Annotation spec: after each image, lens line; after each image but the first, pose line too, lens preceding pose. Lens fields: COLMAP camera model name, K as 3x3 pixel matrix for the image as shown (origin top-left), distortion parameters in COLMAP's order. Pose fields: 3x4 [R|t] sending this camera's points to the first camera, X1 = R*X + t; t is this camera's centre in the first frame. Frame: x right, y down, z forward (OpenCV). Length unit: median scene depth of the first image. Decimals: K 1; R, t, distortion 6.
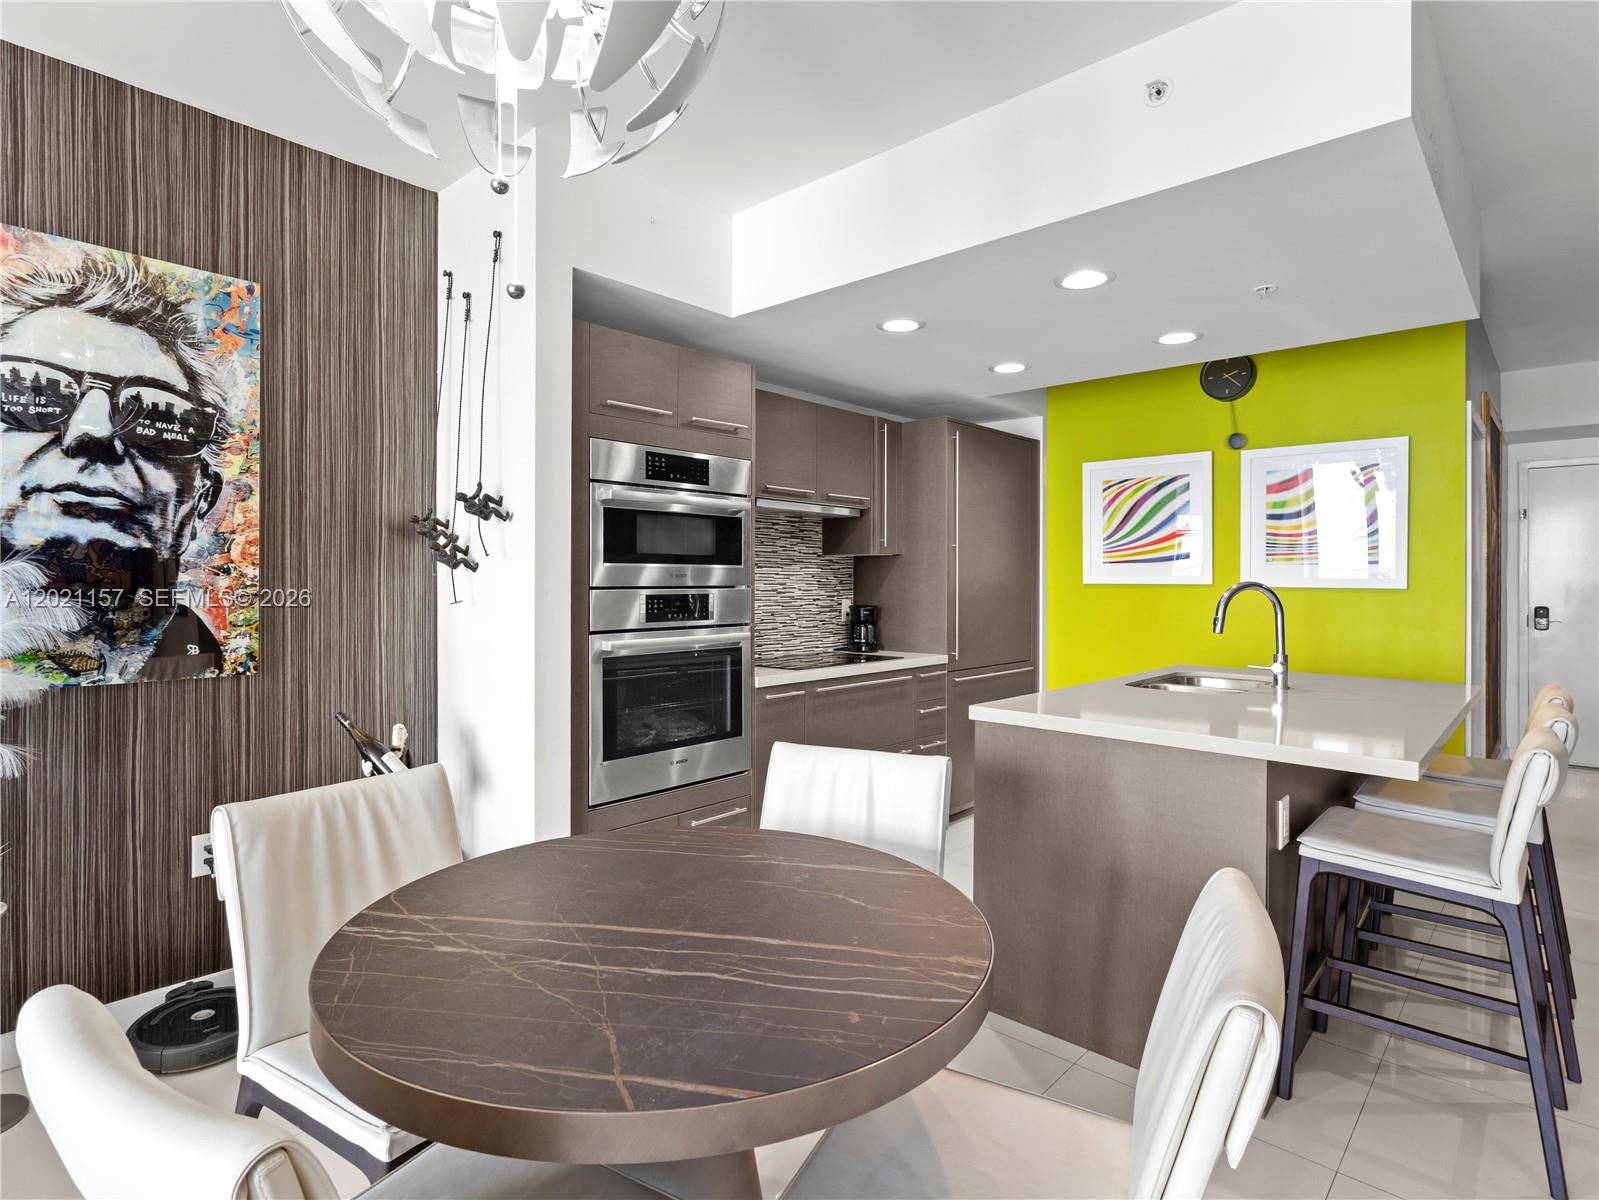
lens RADIAL K [[846.2, 0, 793.2], [0, 846.2, 586.5], [0, 0, 1]] dist [0.003912, 0.001248]
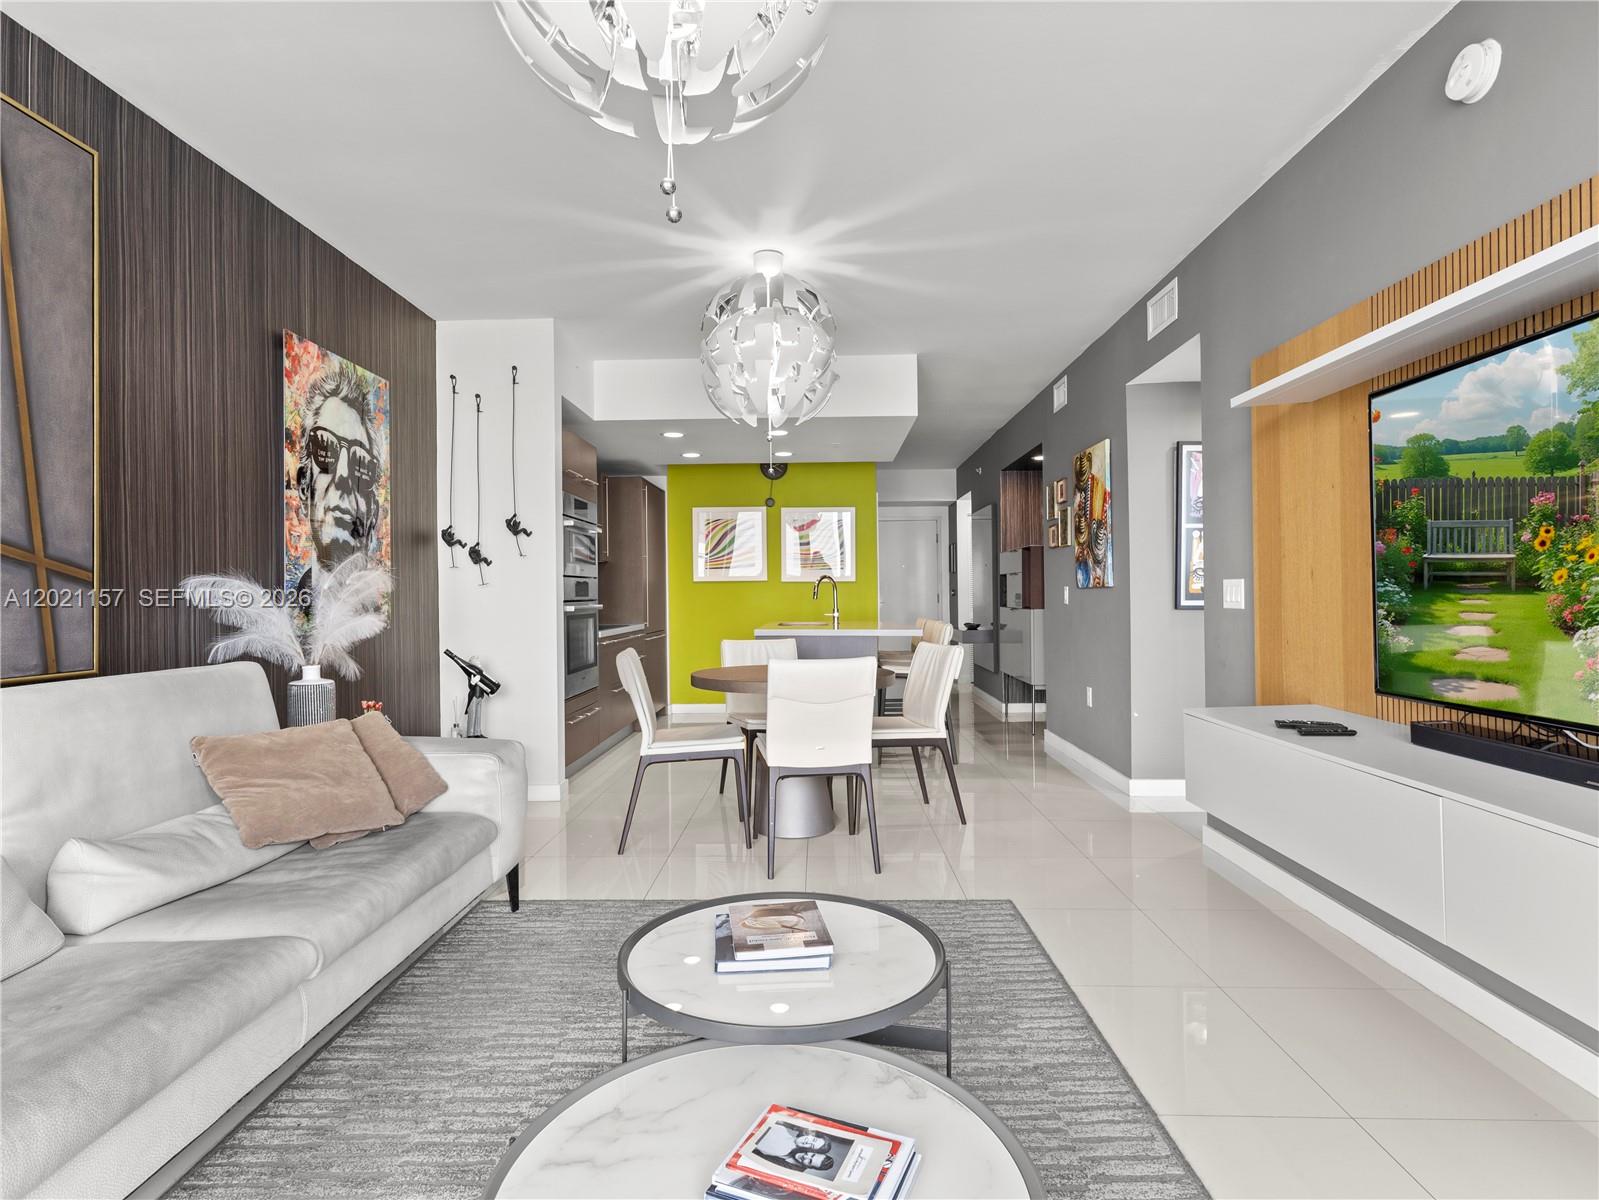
lens RADIAL K [[841.9, 0, 798.1], [0, 841.9, 595.0], [0, 0, 1]] dist [0.001901, 0.001450]
pose [[0.755234, -0.011817, 0.655349, -1.128436], [0.018784, 0.999817, -0.003619, 0.063976], [-0.655186, 0.015043, 0.755318, -0.707271]]
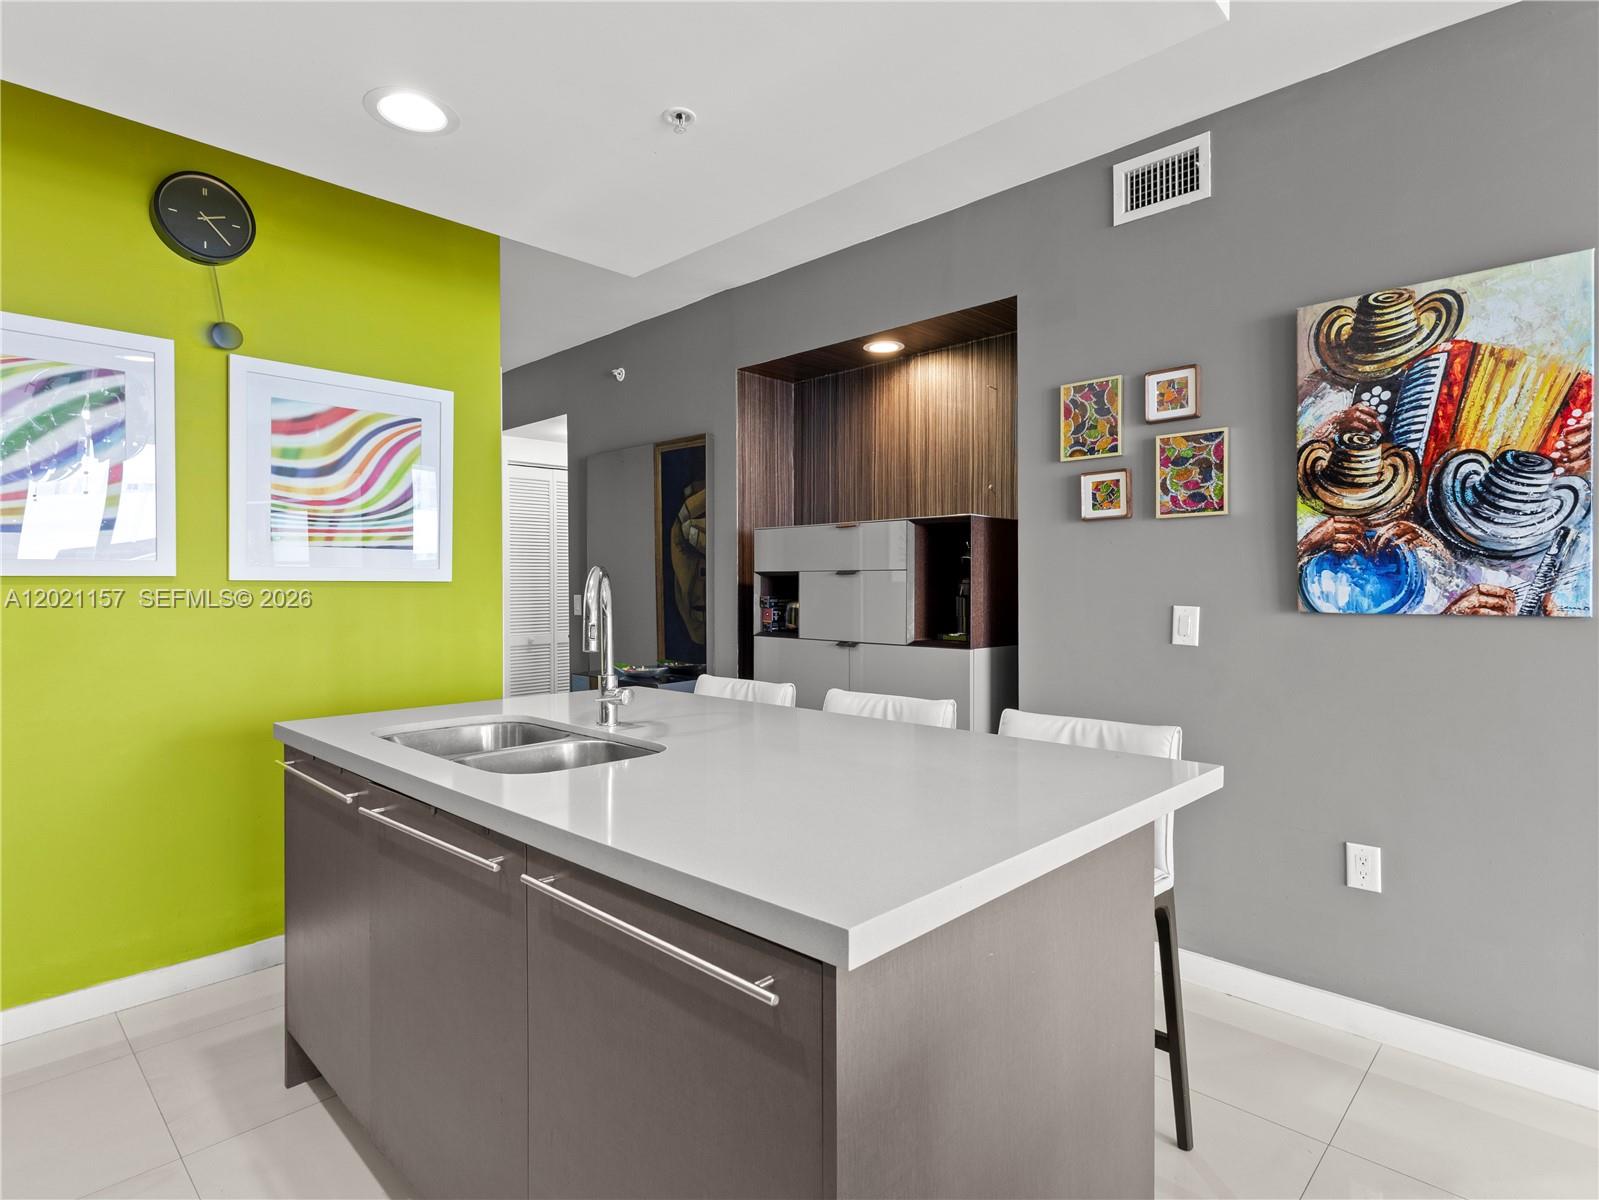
lens RADIAL K [[846.3, 0, 799.5], [0, 846.3, 600.0], [0, 0, 1]] dist [-0.001453, 0.000433]
pose [[0.028085, -0.020630, 0.999393, -0.112985], [0.009067, 0.999751, 0.020383, 0.010682], [-0.999564, 0.008489, 0.028265, 1.011103]]
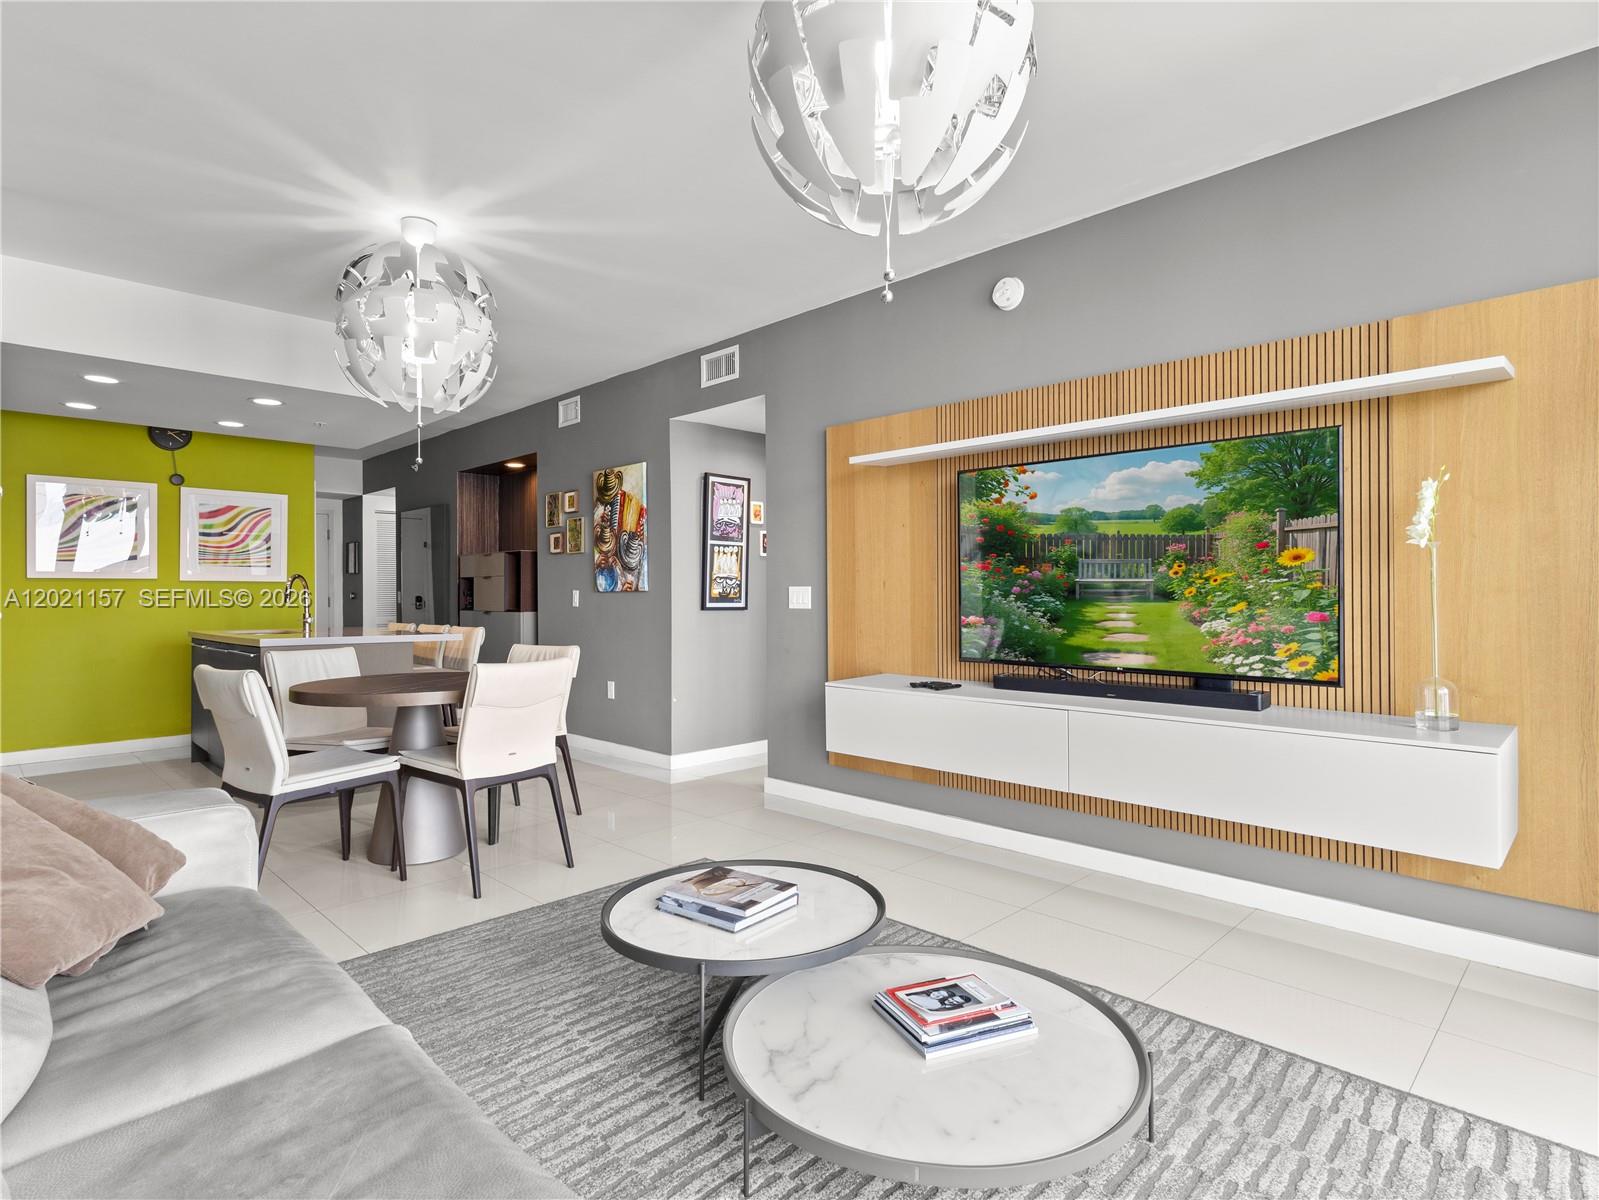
lens RADIAL K [[841.9, 0, 798.1], [0, 841.9, 595.0], [0, 0, 1]] dist [0.001901, 0.001450]
pose [[0.042509, -0.004746, 0.999085, -1.521909], [0.012225, 0.999916, 0.004230, 0.056000], [-0.999021, 0.012034, 0.042563, -0.205099]]
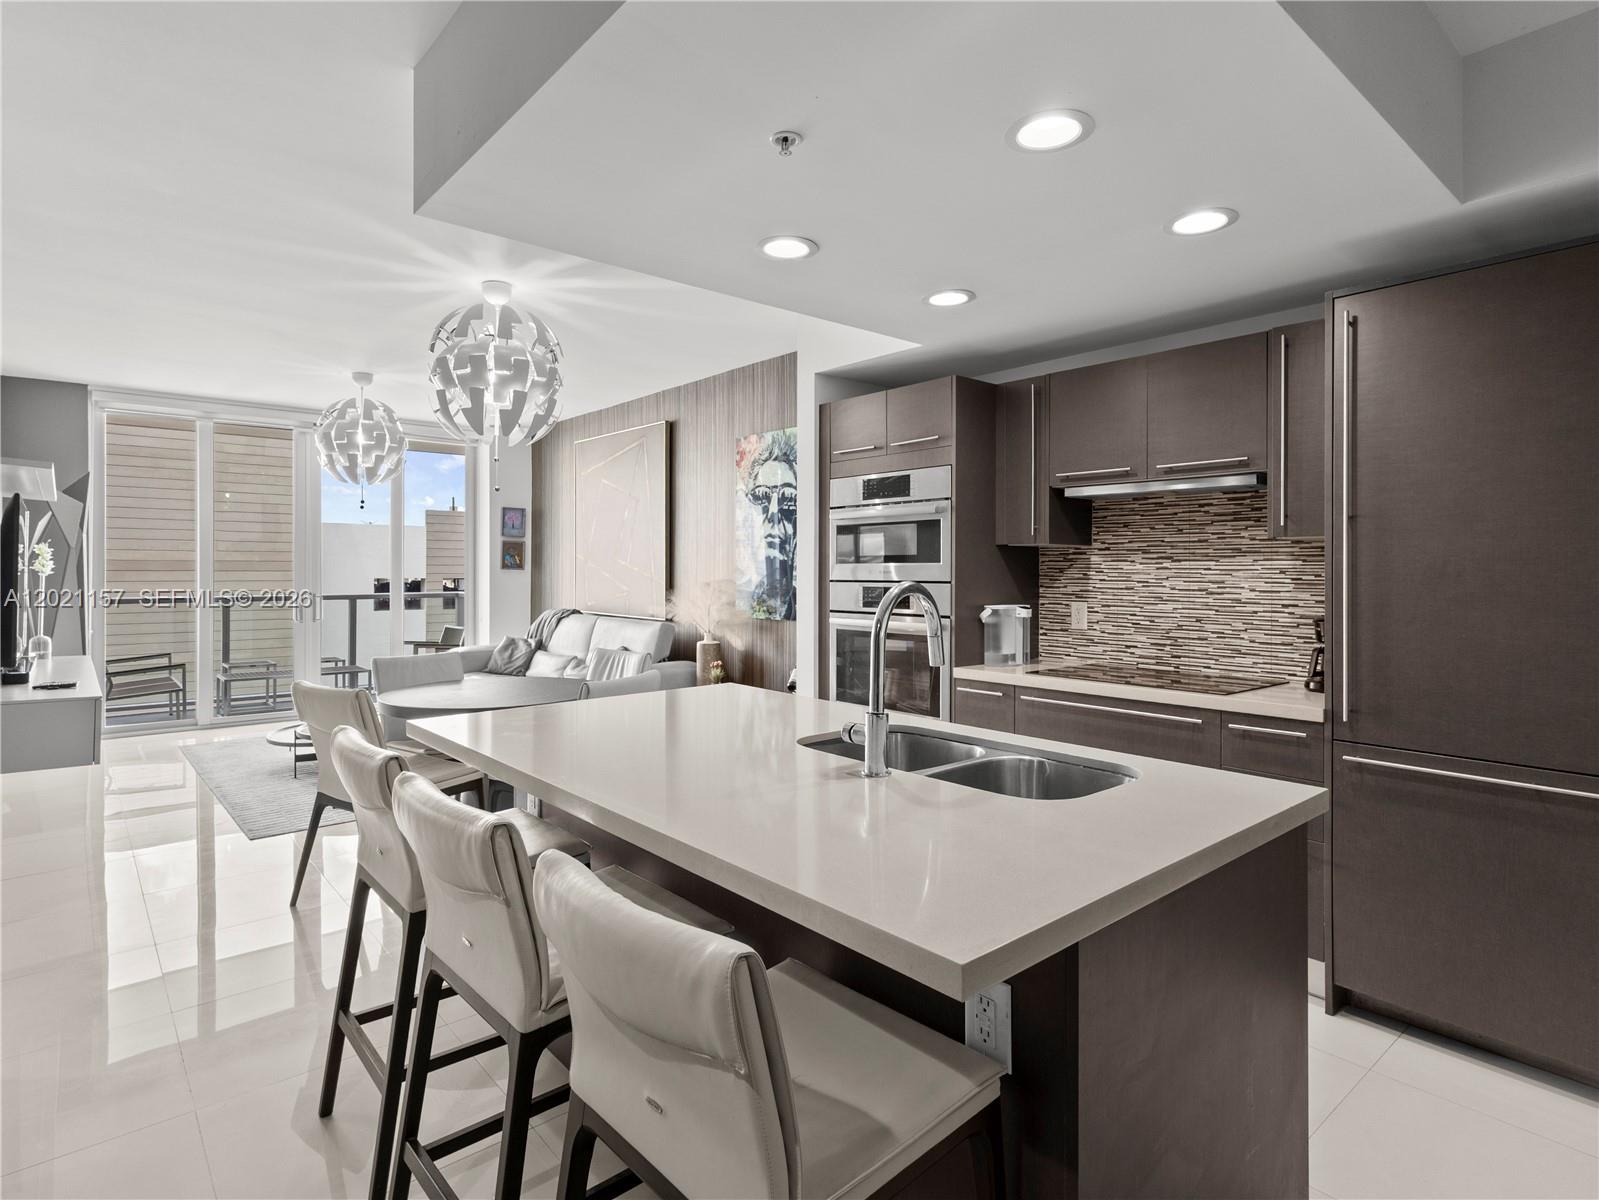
lens RADIAL K [[854.4, 0, 800.9], [0, 854.4, 567.5], [0, 0, 1]] dist [-0.001542, 0.000100]
pose [[-0.112815, -0.004840, -0.993604, 1.388565], [-0.009316, 0.999949, -0.003813, -0.016656], [0.993572, 0.008826, -0.112855, 1.237537]]
